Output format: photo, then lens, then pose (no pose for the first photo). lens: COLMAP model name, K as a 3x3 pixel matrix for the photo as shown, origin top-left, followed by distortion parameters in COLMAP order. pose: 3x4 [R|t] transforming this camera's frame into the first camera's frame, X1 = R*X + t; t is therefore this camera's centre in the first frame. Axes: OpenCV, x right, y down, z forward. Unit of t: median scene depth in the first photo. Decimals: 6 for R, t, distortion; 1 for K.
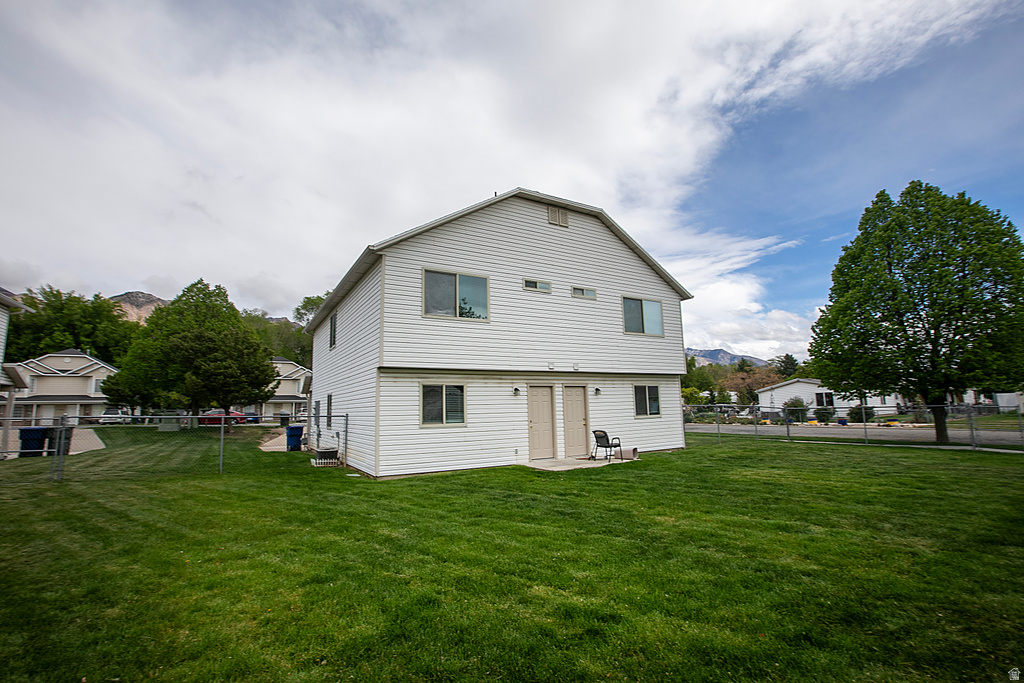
lens RADIAL K [[468.5, 0, 510.4], [0, 468.5, 345.9], [0, 0, 1]] dist [-0.047454, 0.017208]
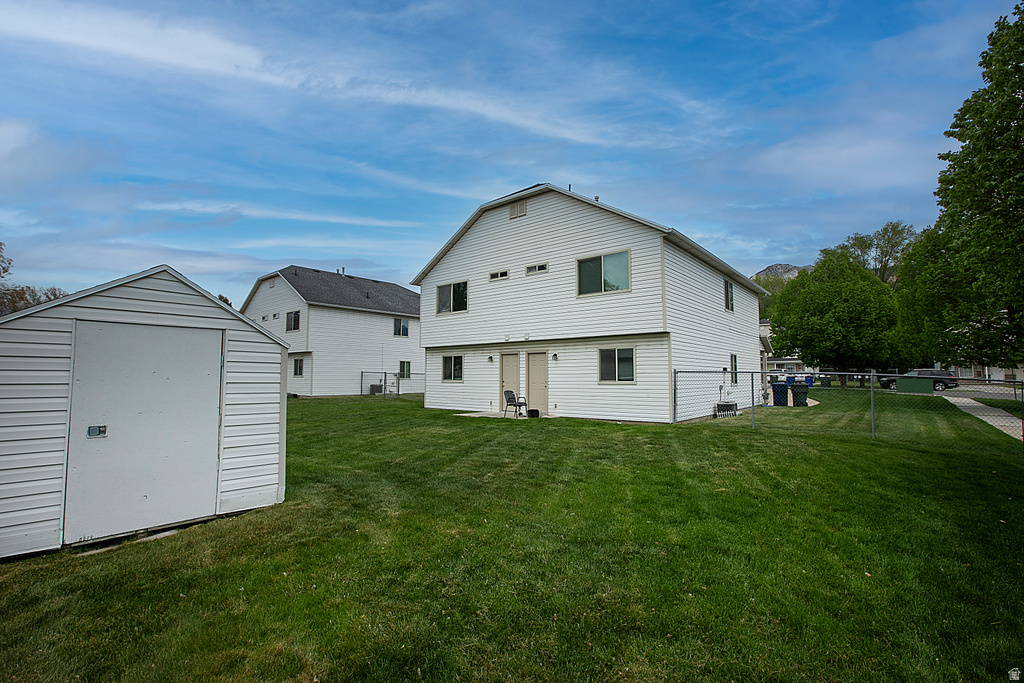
lens RADIAL K [[468.5, 0, 510.4], [0, 468.5, 345.9], [0, 0, 1]] dist [-0.047454, 0.017208]
pose [[0.332401, -0.035116, -0.942484, 1.169815], [0.124215, 0.992232, 0.006839, 0.051856], [0.934922, -0.119344, 0.334181, 0.542825]]
